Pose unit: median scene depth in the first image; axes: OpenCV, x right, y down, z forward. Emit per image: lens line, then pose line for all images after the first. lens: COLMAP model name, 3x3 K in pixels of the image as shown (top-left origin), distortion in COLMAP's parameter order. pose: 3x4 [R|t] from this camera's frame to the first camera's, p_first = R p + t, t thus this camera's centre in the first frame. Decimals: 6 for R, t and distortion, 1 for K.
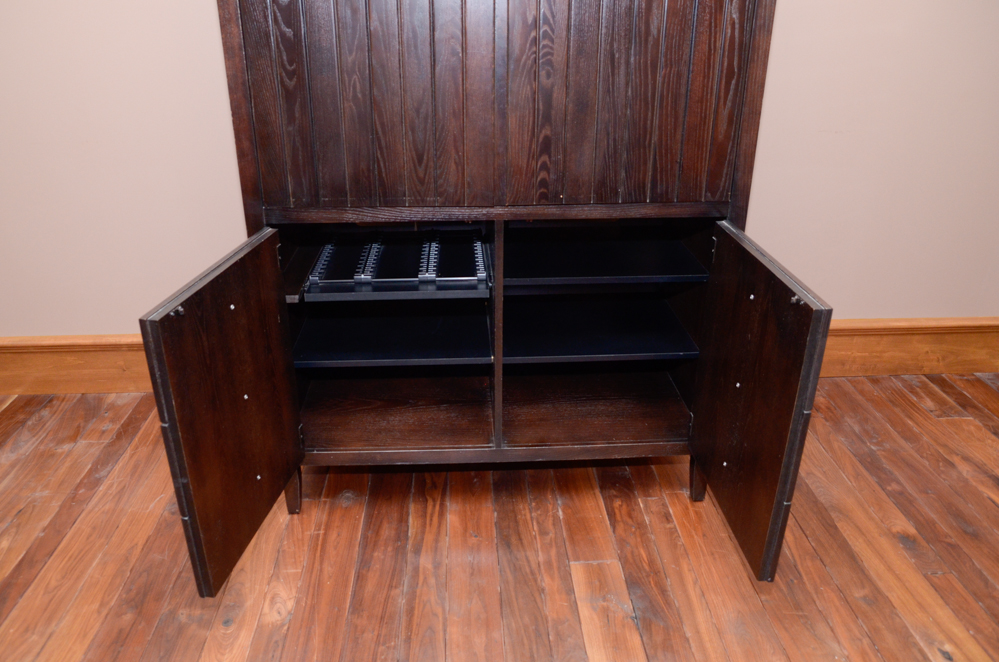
lens RADIAL K [[739.6, 0, 493.3], [0, 739.6, 313.8], [0, 0, 1]] dist [-0.120612, 0.117415]
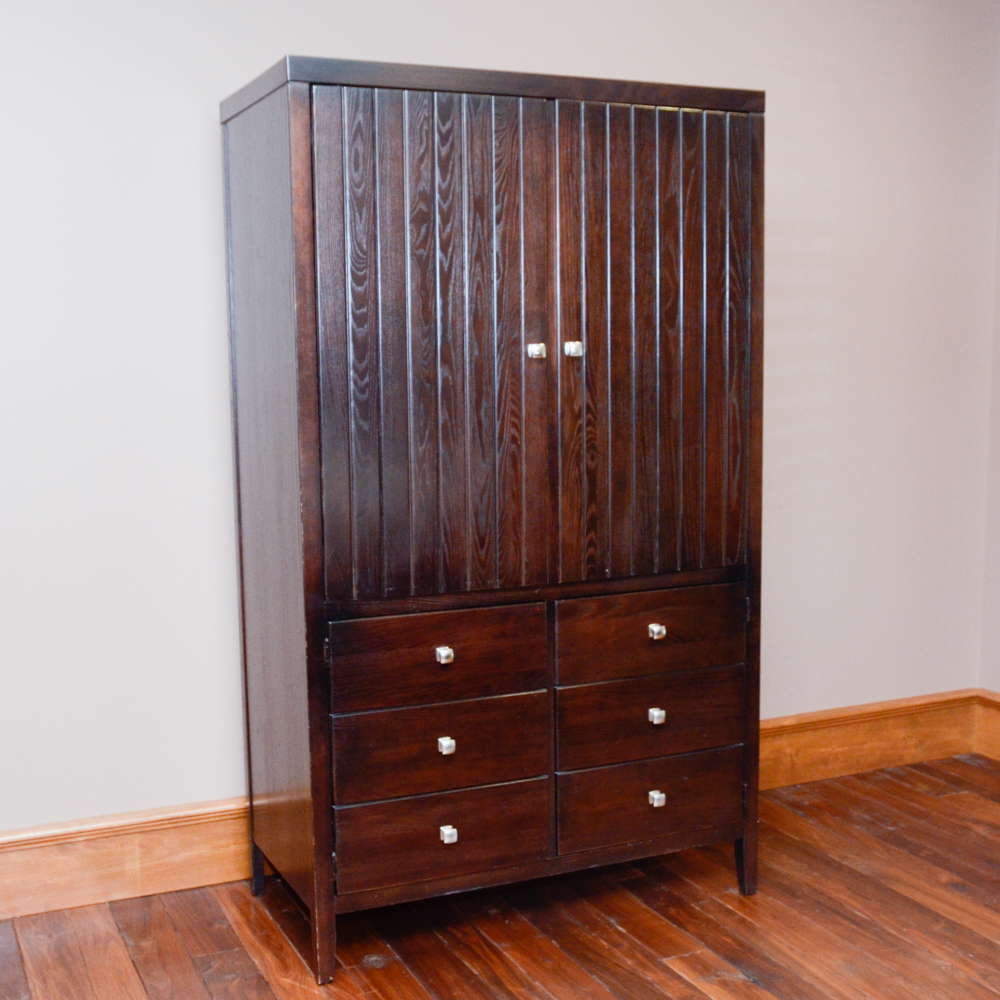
lens RADIAL K [[1410.4, 0, 500.0], [0, 1410.4, 500.0], [0, 0, 1]] dist [-0.062127, 0.108828]
pose [[0.927976, -0.049000, 0.369405, -0.680794], [0.158814, 0.948785, -0.273103, 0.232681], [-0.337104, 0.312100, 0.888231, -0.653942]]
